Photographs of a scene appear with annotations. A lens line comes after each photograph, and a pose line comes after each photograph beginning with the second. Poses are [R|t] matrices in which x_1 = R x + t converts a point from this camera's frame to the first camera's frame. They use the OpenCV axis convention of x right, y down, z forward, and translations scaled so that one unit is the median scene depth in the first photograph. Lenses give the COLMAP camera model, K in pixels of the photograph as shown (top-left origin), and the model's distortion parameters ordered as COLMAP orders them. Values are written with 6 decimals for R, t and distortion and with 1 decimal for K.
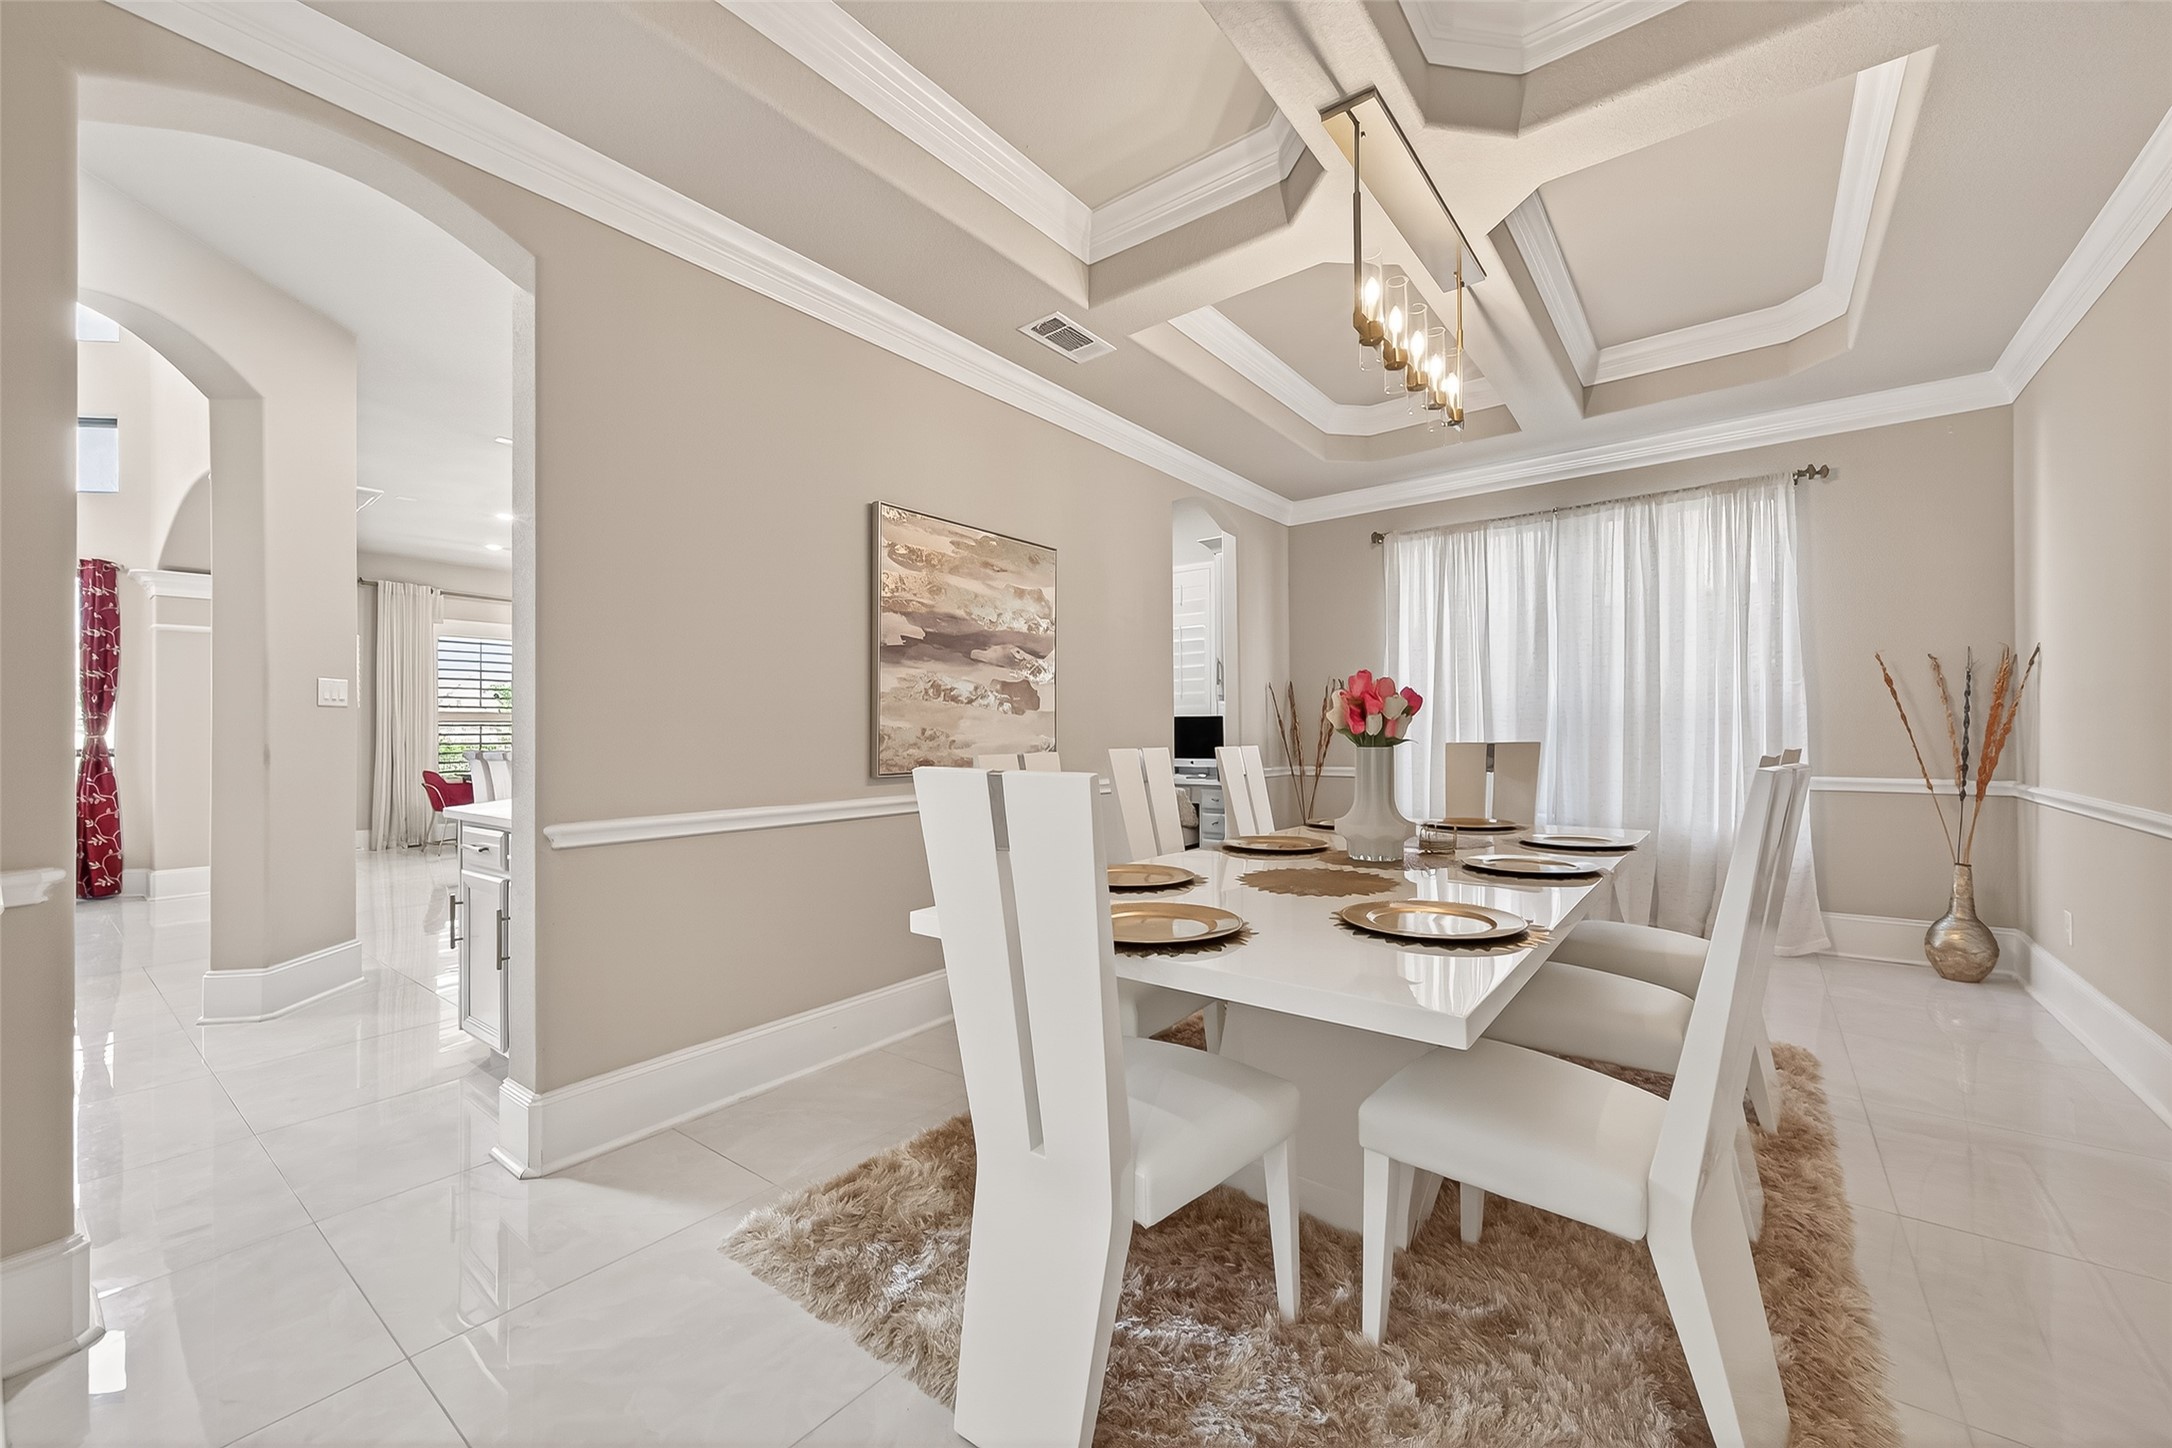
lens RADIAL K [[890.2, 0, 1087.0], [0, 890.2, 733.5], [0, 0, 1]] dist [-0.002673, 0.001048]
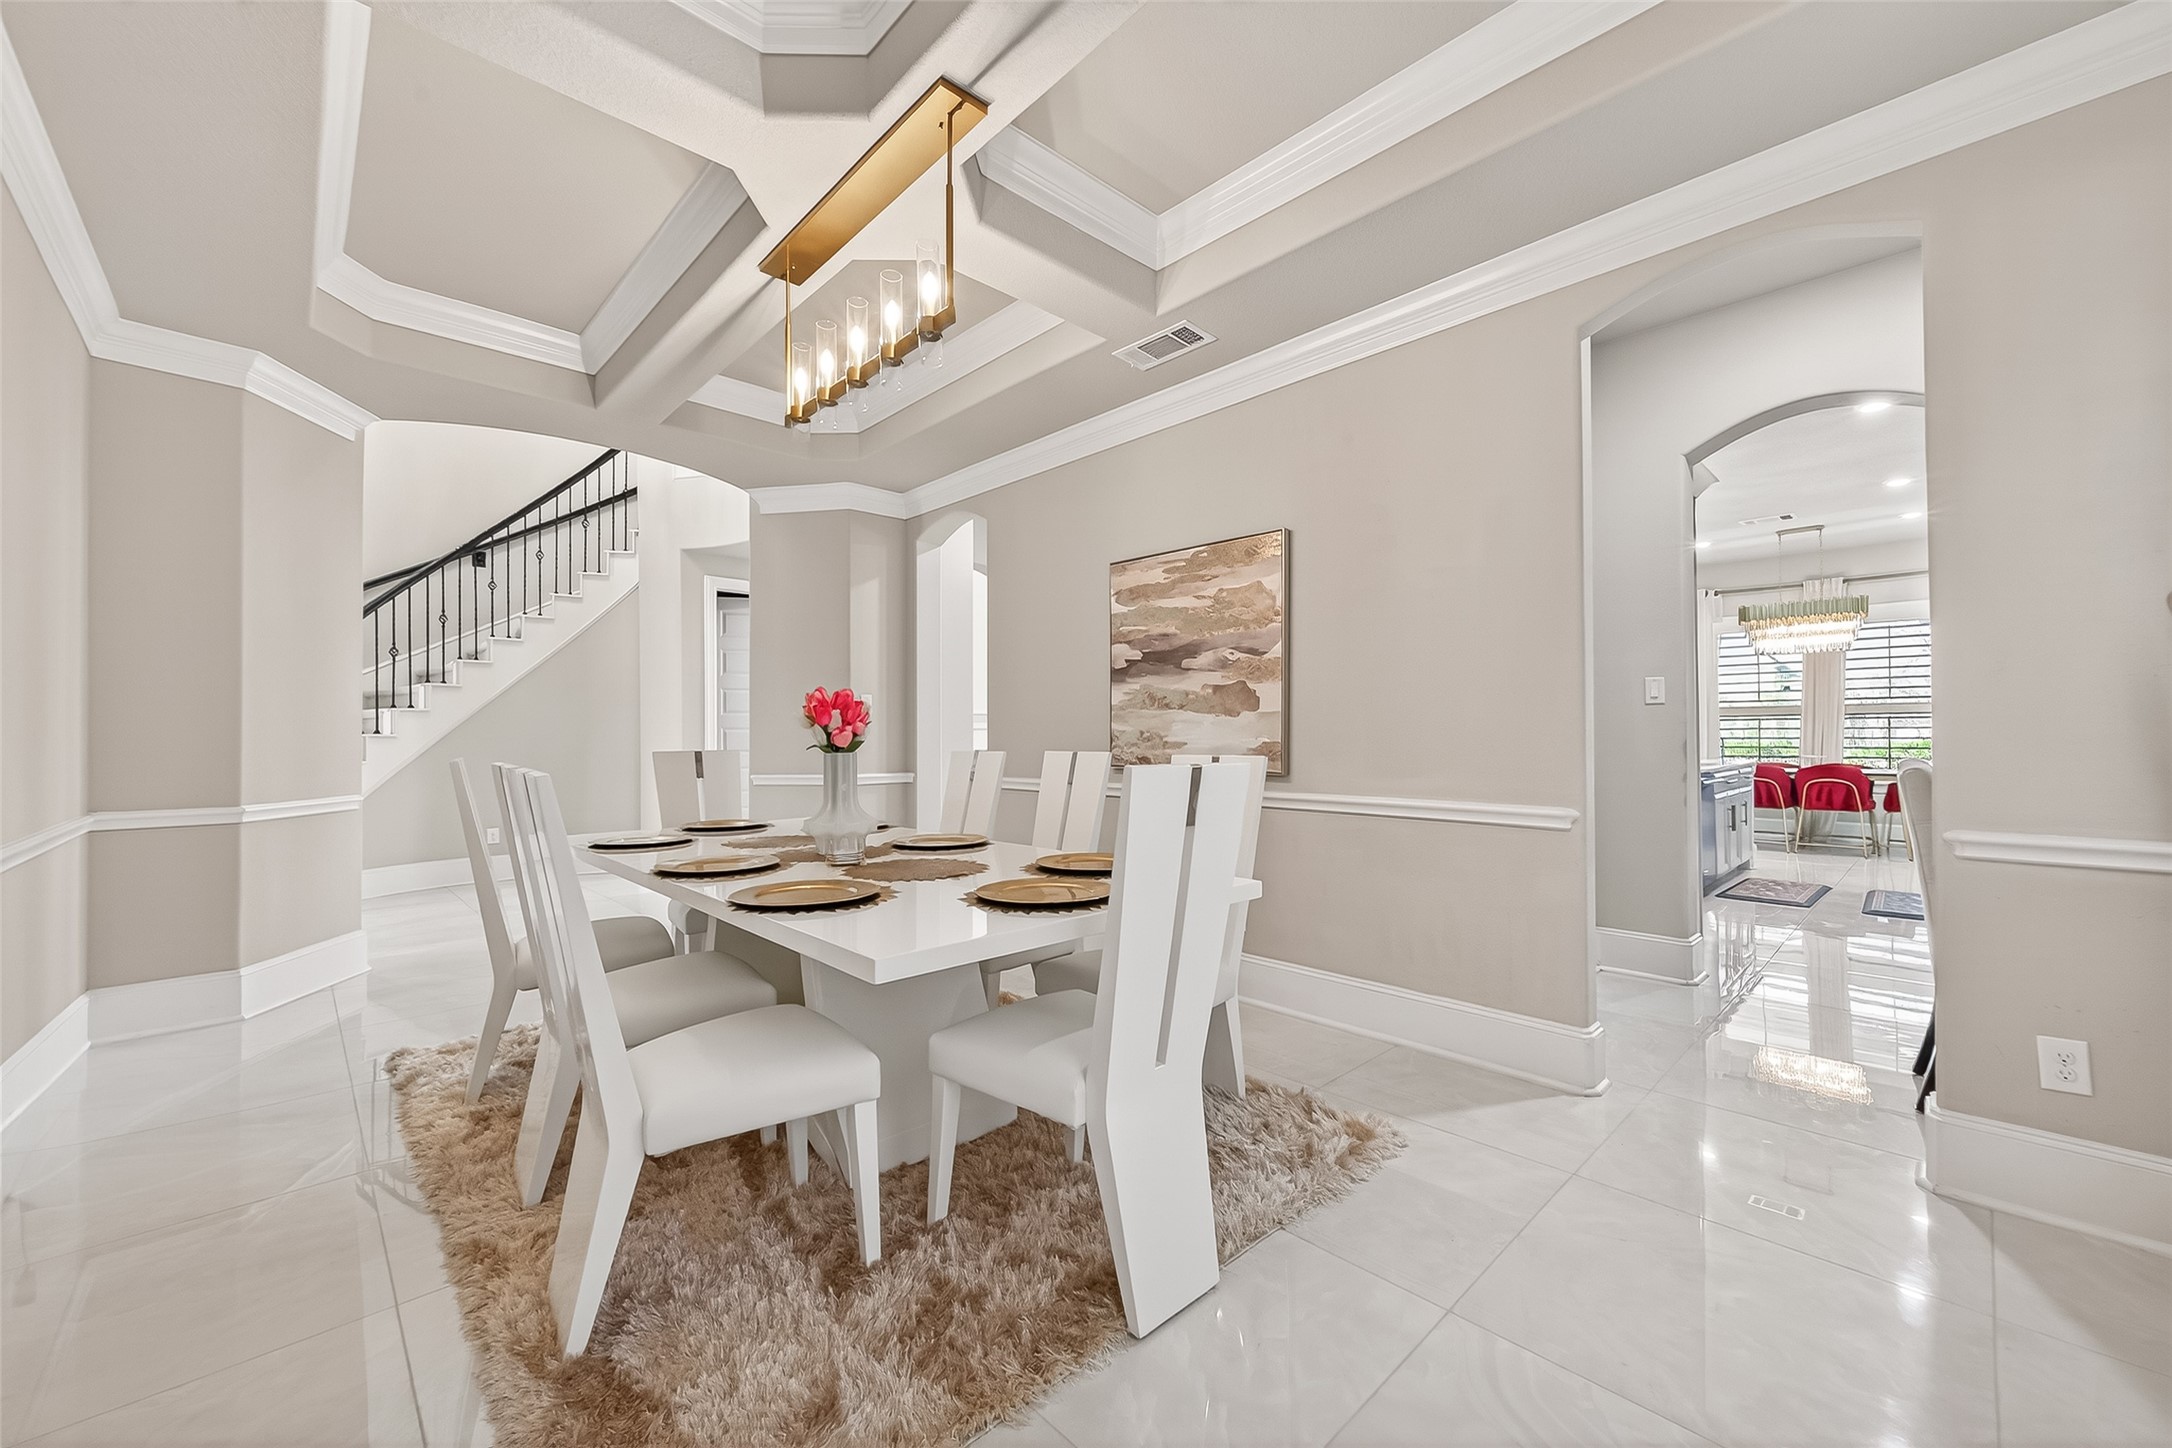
lens RADIAL K [[847.3, 0, 1091.3], [0, 847.3, 722.2], [0, 0, 1]] dist [0.002376, -0.000241]
pose [[-0.162214, -0.006280, -0.986736, 0.940161], [0.006673, 0.999950, -0.007461, -0.009951], [0.986733, -0.007795, -0.162164, 1.070502]]
